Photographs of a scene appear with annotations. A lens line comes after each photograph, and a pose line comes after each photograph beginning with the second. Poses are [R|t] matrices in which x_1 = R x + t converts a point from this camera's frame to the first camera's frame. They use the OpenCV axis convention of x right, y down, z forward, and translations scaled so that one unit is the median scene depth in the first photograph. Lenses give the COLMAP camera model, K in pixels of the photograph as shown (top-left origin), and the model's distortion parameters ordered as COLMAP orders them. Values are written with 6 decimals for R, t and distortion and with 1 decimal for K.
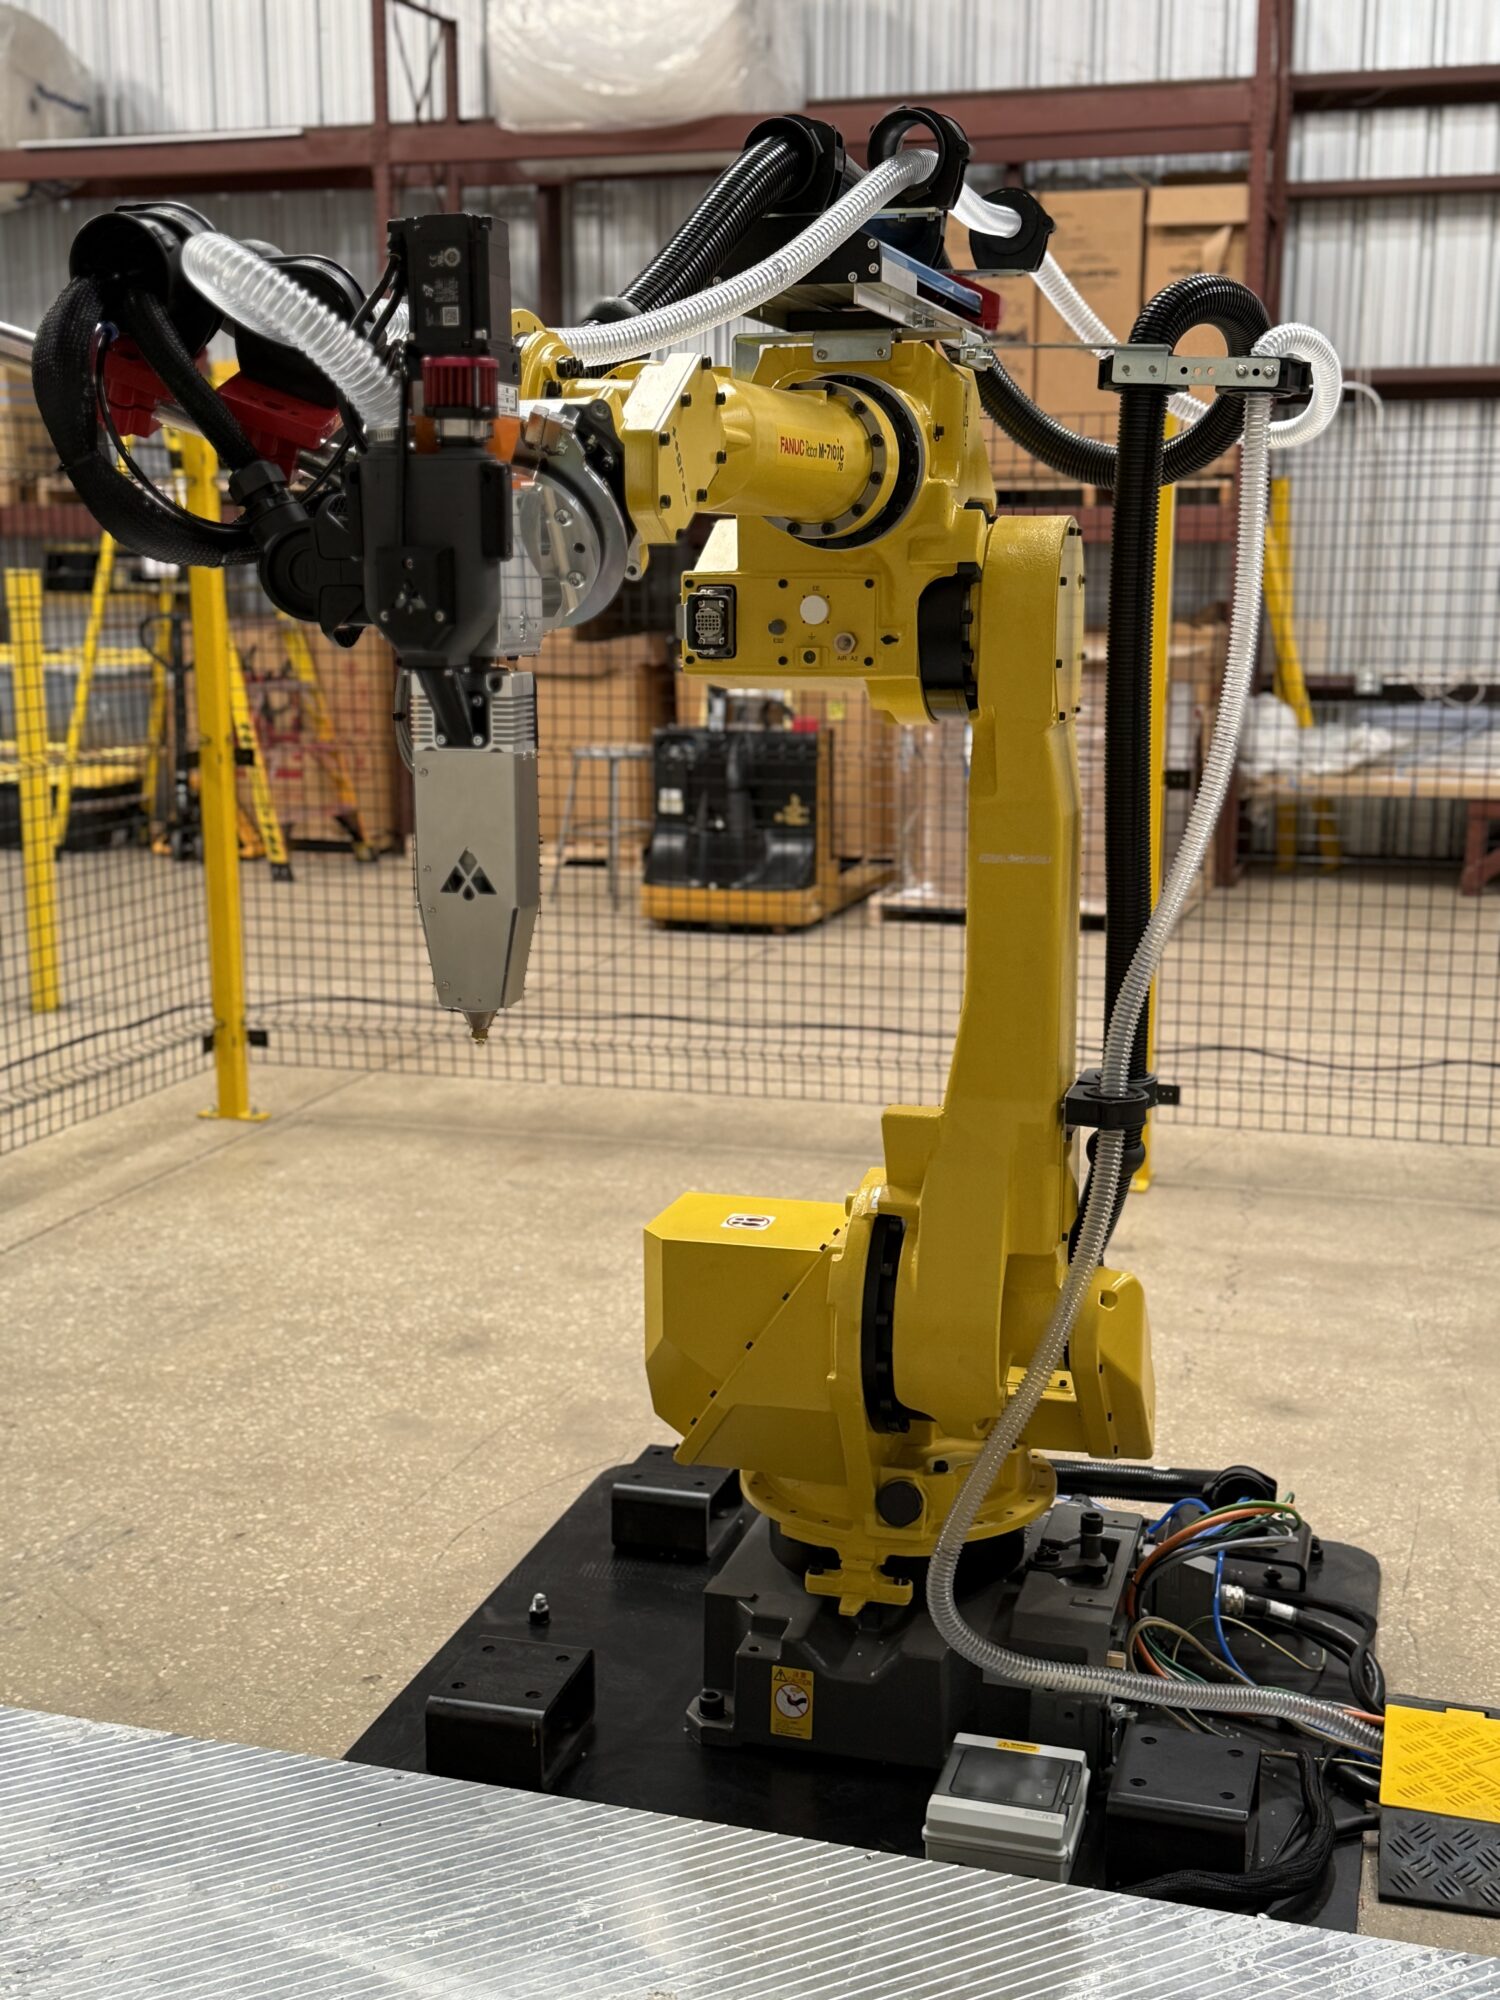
lens RADIAL K [[2348.0, 0, 788.5], [0, 2348.0, 1001.5], [0, 0, 1]] dist [0.213235, -0.490130]
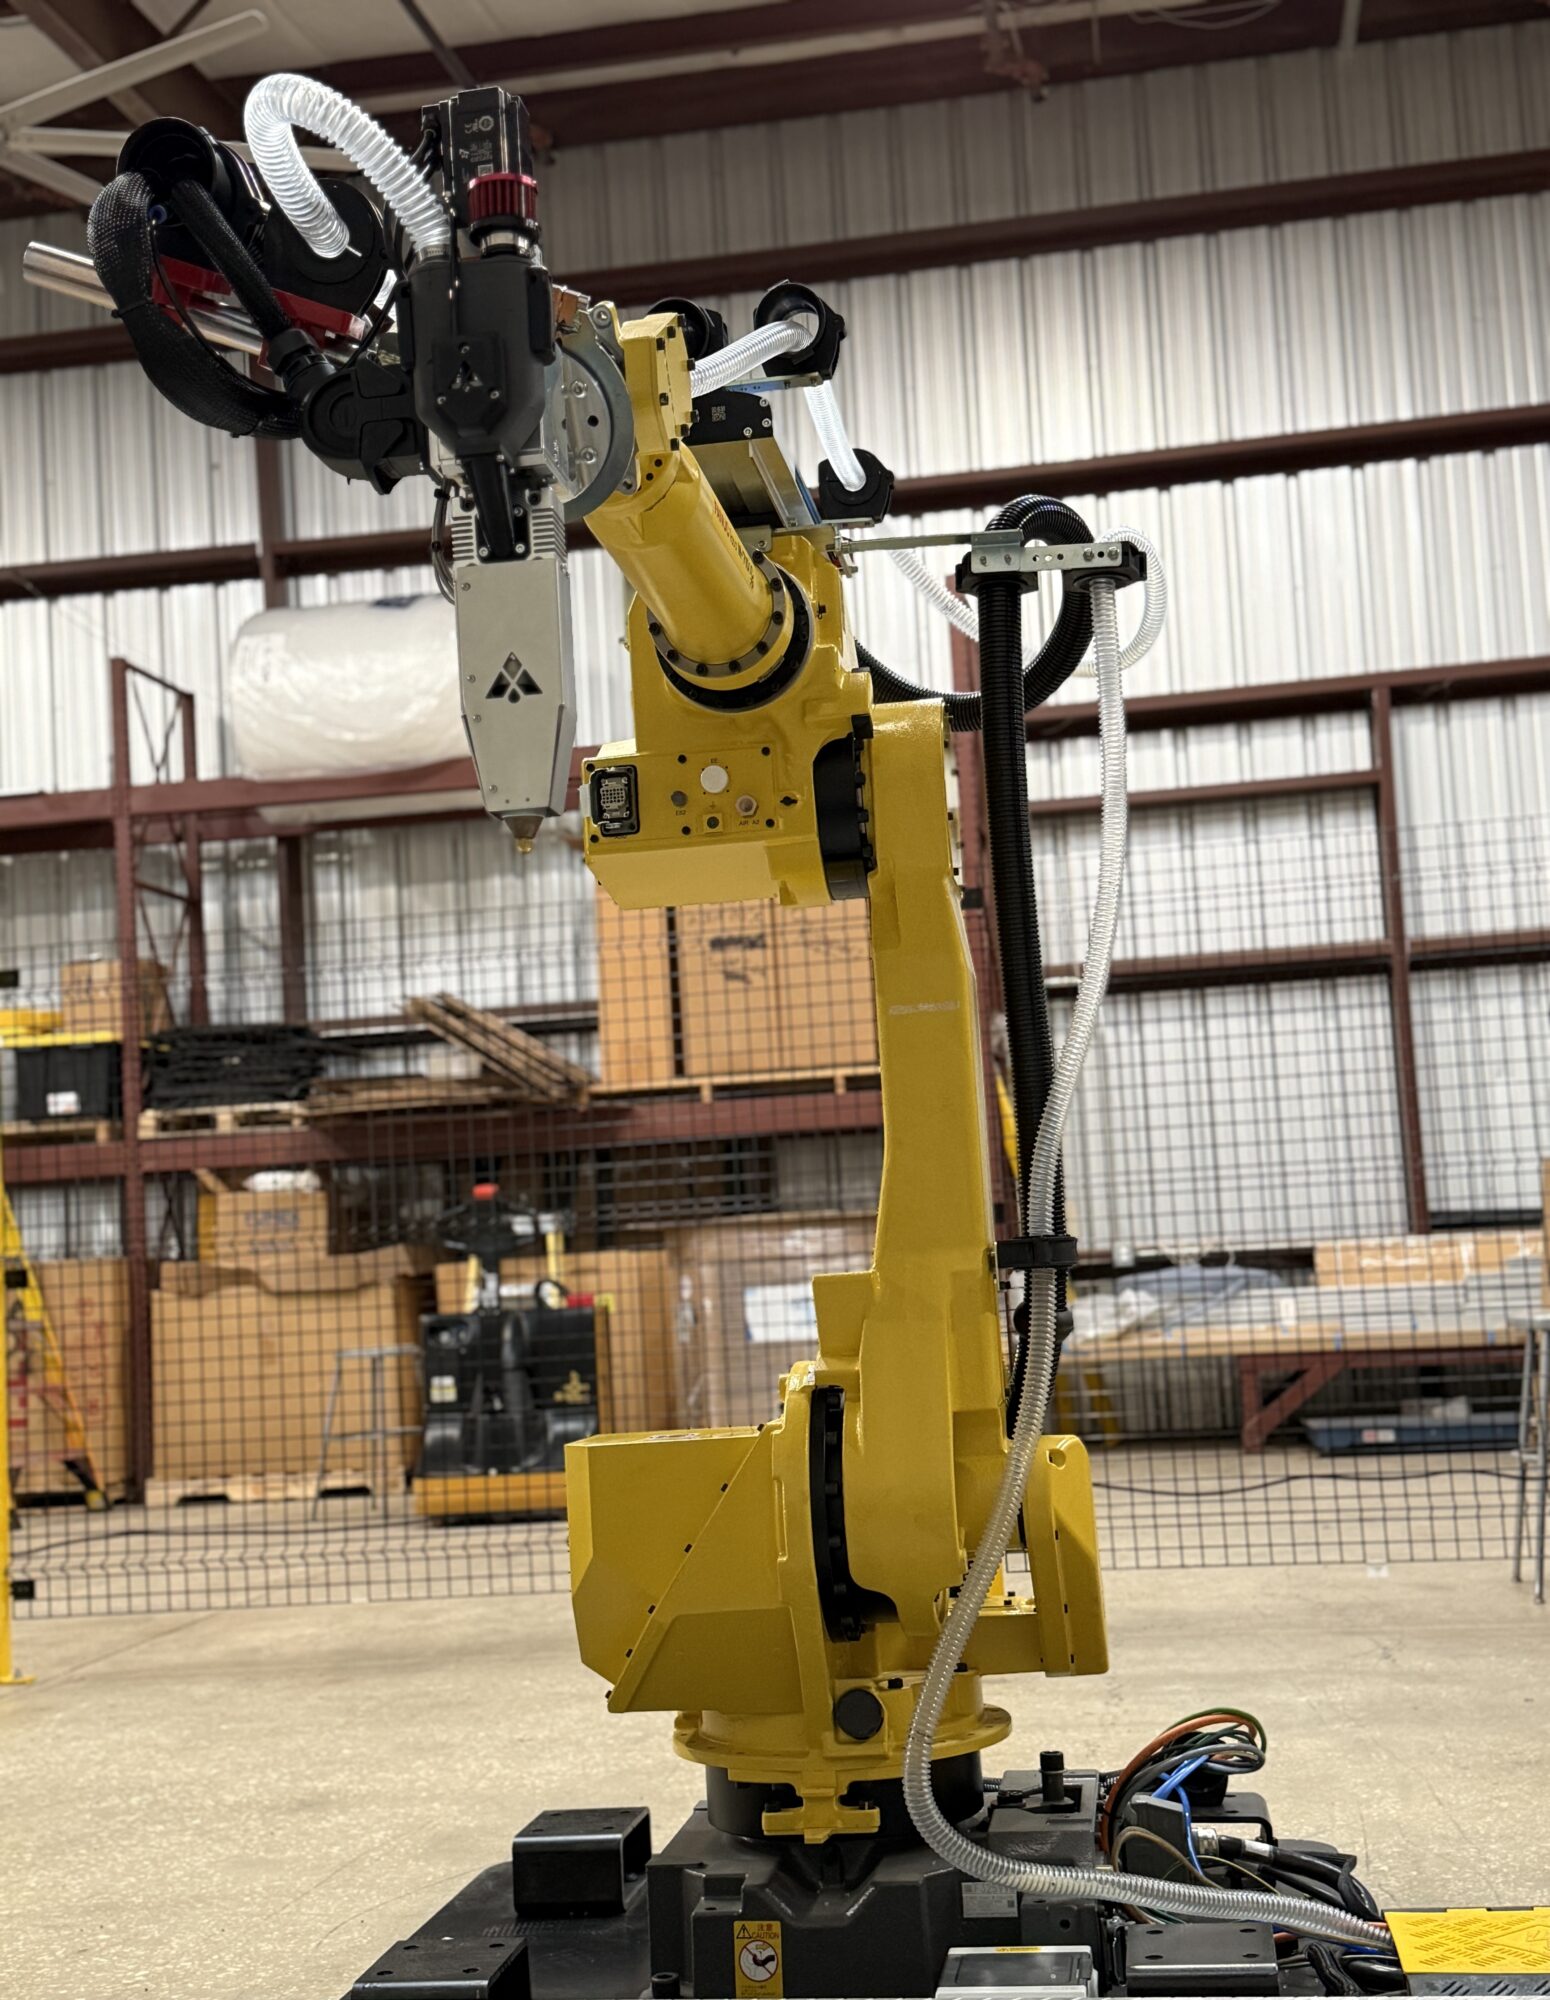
lens RADIAL K [[2407.9, 0, 819.1], [0, 2407.9, 1000.2], [0, 0, 1]] dist [0.141569, -0.048926]
pose [[0.990171, -0.049901, 0.130658, -0.055595], [0.084996, 0.956584, -0.278788, 0.145428], [-0.111074, 0.287153, 0.951423, 0.005858]]
